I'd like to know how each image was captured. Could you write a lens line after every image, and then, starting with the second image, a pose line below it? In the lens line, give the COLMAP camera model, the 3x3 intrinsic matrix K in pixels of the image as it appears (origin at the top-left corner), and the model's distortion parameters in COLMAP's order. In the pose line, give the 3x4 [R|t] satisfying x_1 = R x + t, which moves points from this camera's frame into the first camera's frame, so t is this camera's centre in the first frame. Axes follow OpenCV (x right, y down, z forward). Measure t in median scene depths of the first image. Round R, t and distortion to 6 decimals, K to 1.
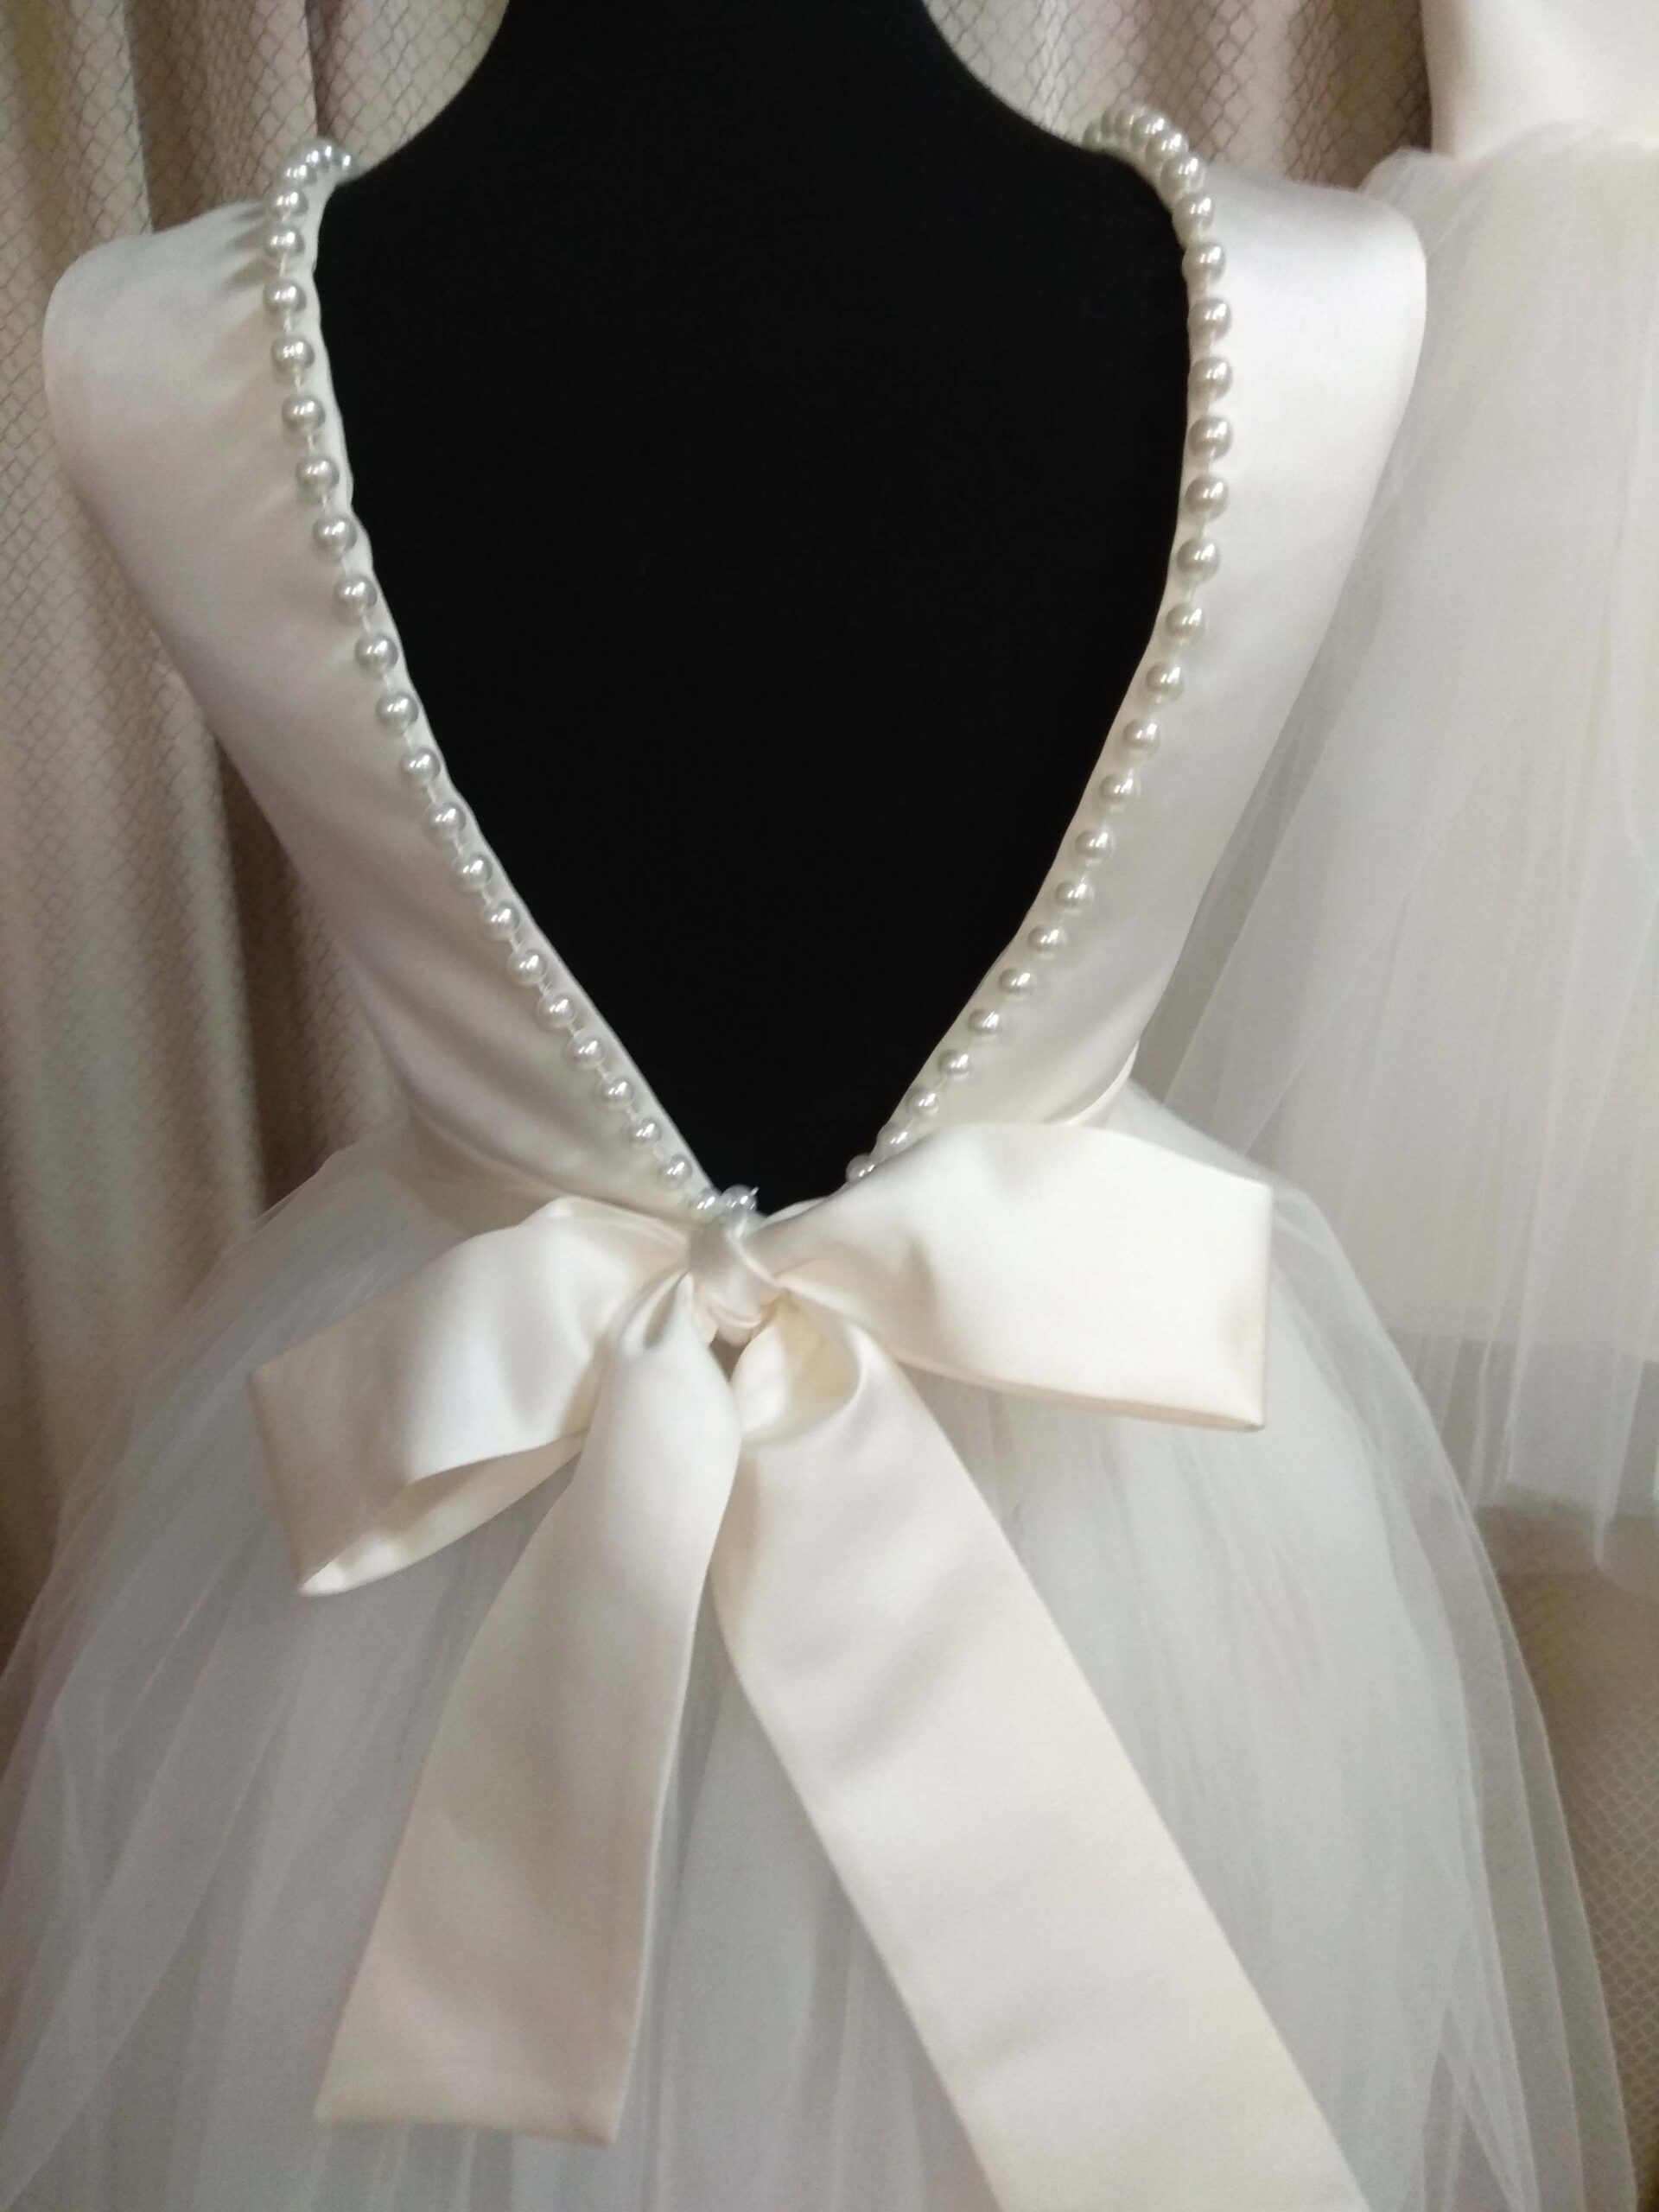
lens RADIAL K [[1671.8, 0, 832.0], [0, 1671.8, 1114.8], [0, 0, 1]] dist [0.087106, -0.123953]
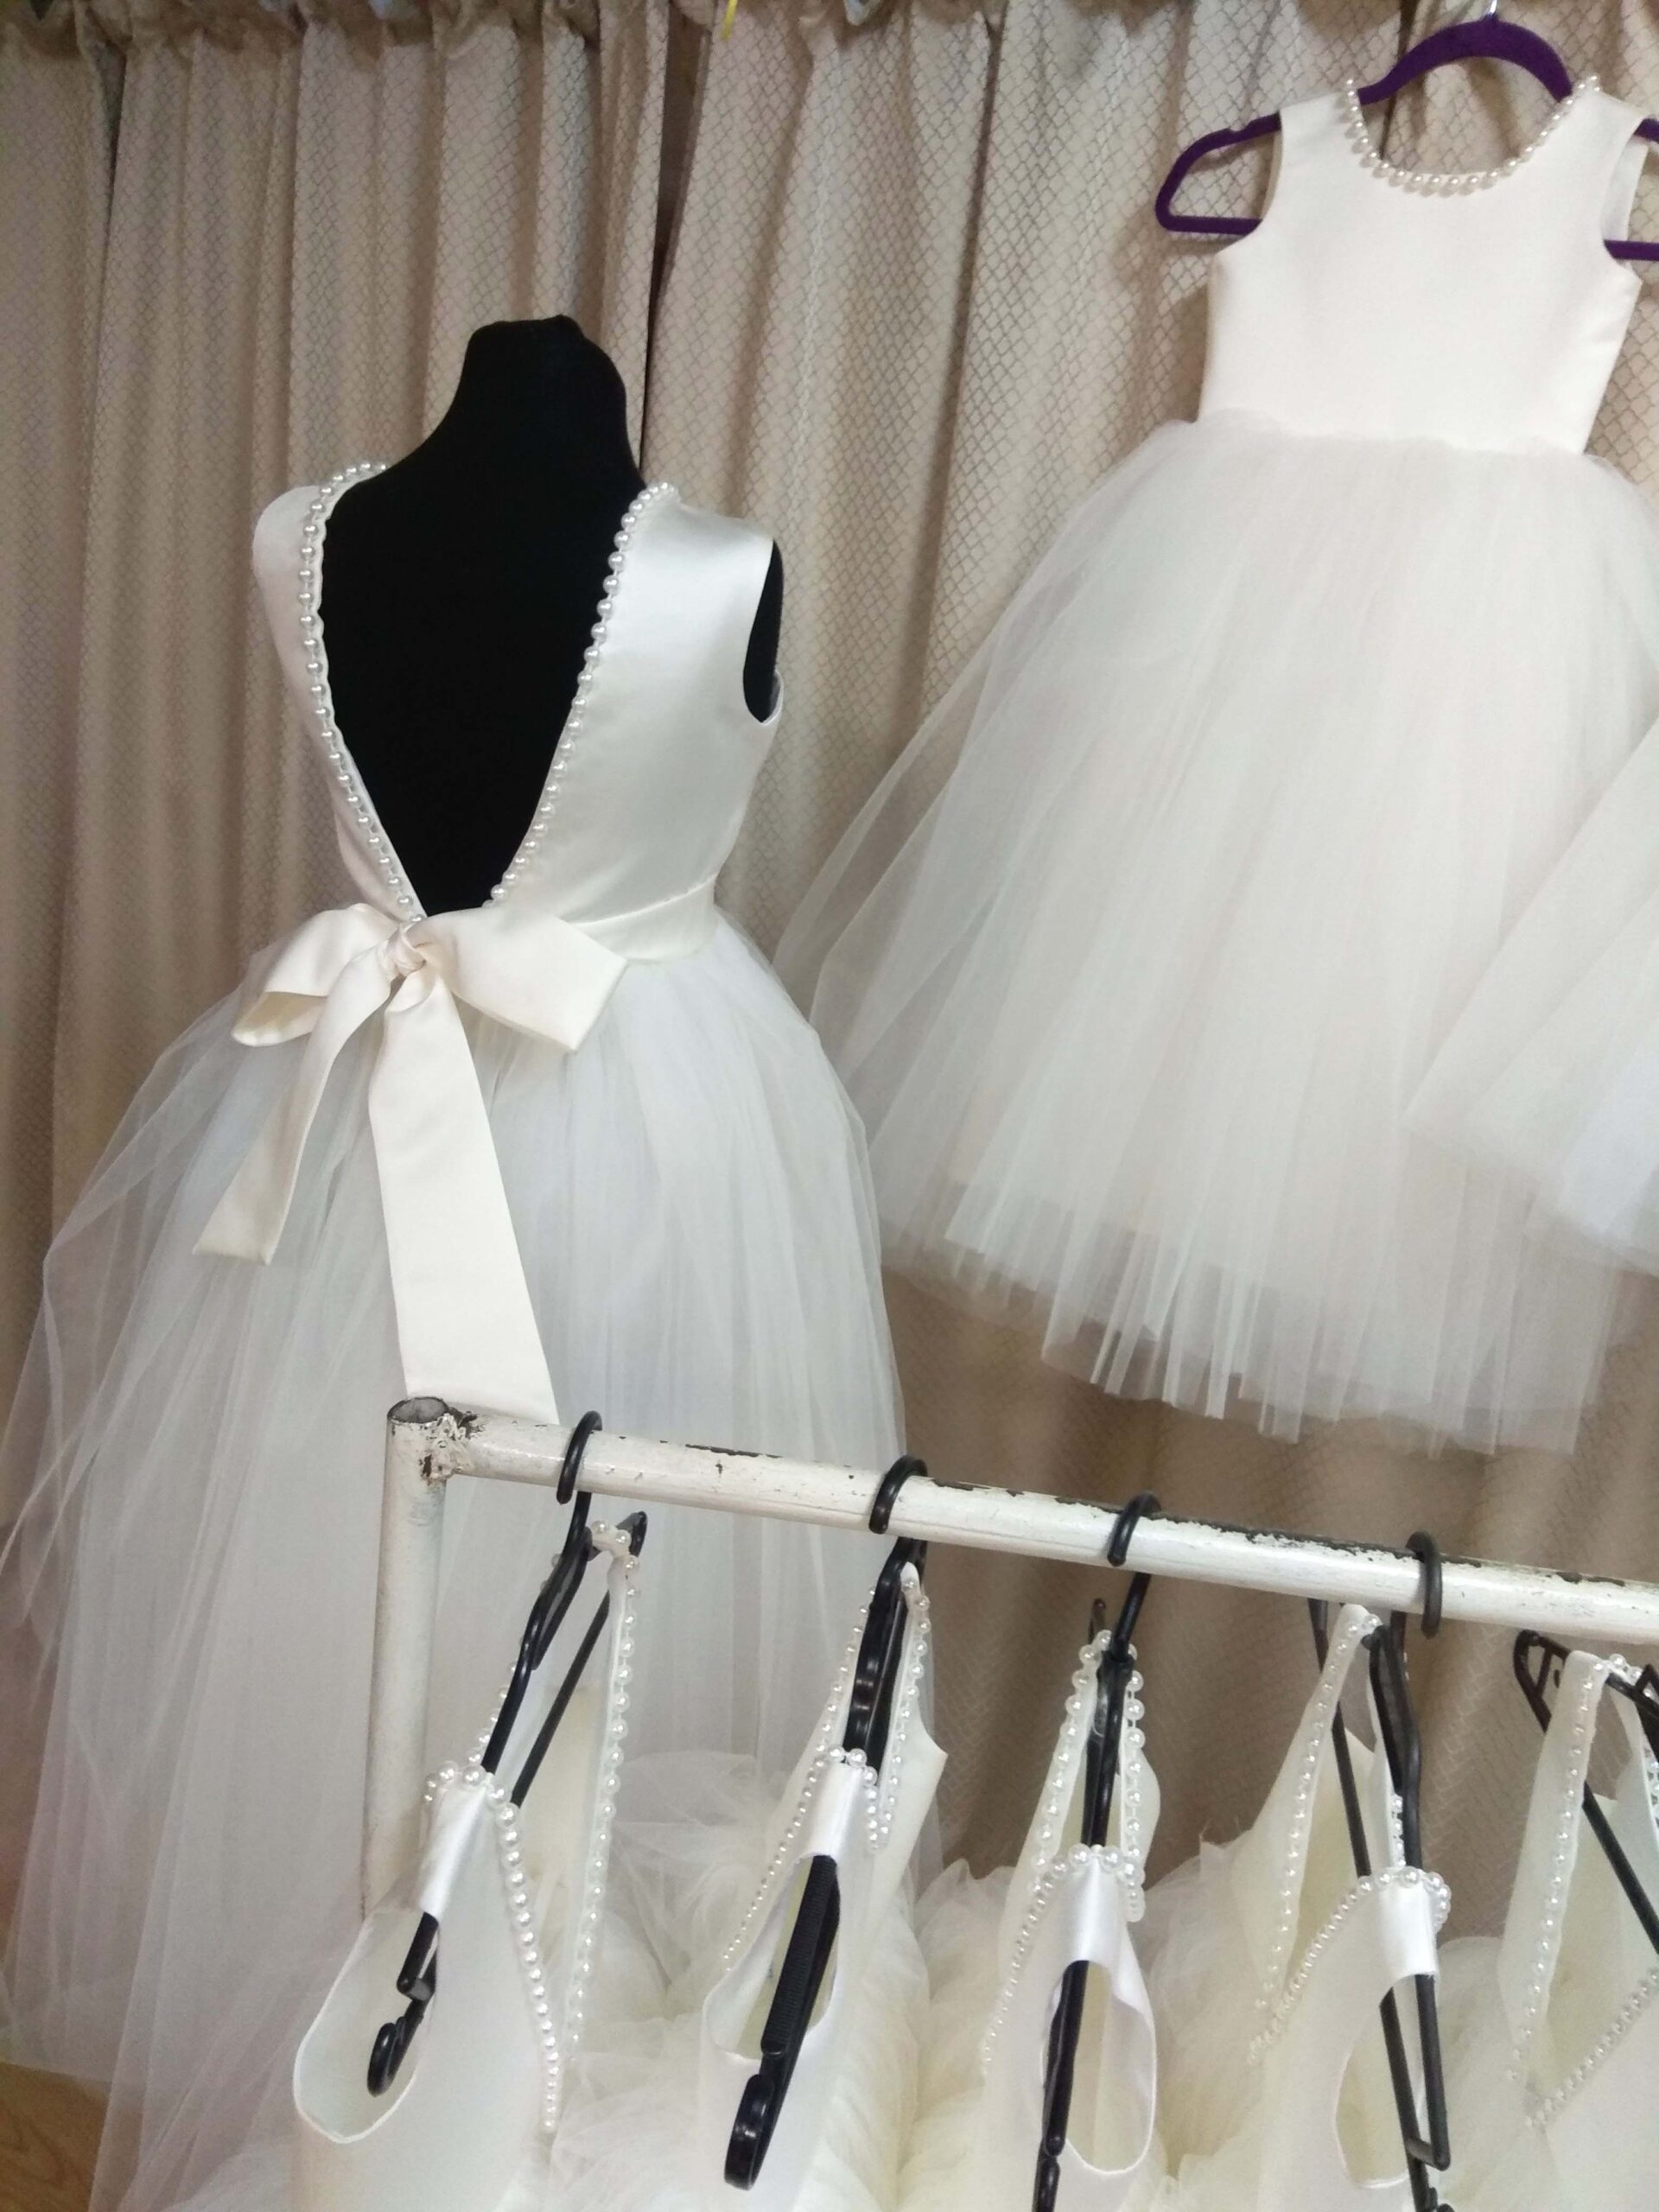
lens RADIAL K [[1735.7, 0, 831.7], [0, 1735.7, 1094.6], [0, 0, 1]] dist [0.068272, -0.110852]
pose [[0.913960, 0.228173, -0.335582, 1.407258], [-0.234762, 0.971817, 0.021394, 0.108875], [0.331006, 0.059228, 0.941768, -1.138401]]
